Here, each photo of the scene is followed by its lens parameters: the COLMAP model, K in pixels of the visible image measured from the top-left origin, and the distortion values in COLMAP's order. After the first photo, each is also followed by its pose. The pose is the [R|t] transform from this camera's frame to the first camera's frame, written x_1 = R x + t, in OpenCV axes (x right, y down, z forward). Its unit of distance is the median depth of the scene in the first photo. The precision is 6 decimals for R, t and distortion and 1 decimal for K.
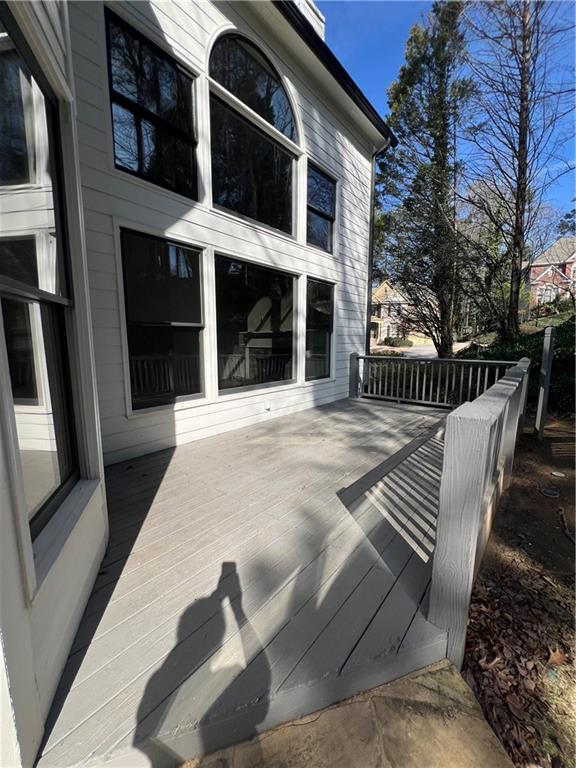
lens RADIAL K [[309.4, 0, 288.4], [0, 309.4, 383.9], [0, 0, 1]] dist [0.004367, -0.000369]
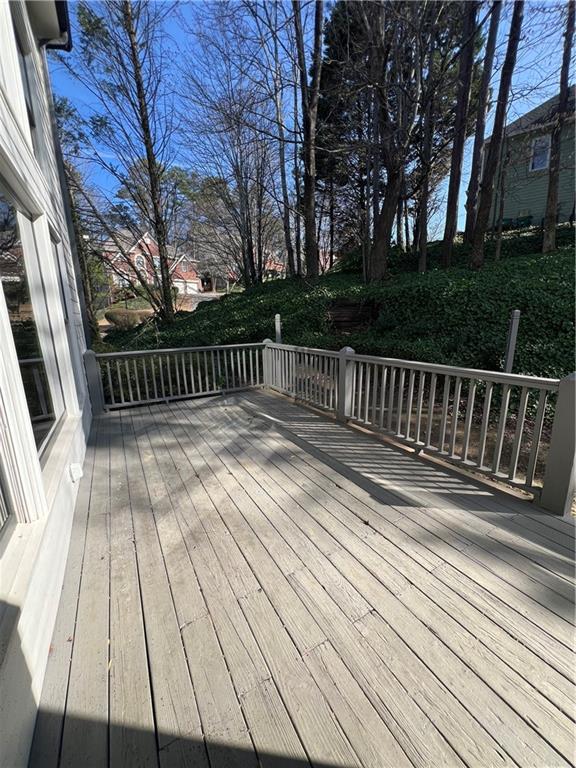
lens RADIAL K [[309.4, 0, 290.4], [0, 309.4, 384.4], [0, 0, 1]] dist [0.004367, -0.000369]
pose [[0.339693, -0.218255, 0.914863, -0.466219], [0.156096, 0.972296, 0.173997, -0.132944], [-0.927493, 0.083701, 0.364350, 0.582332]]
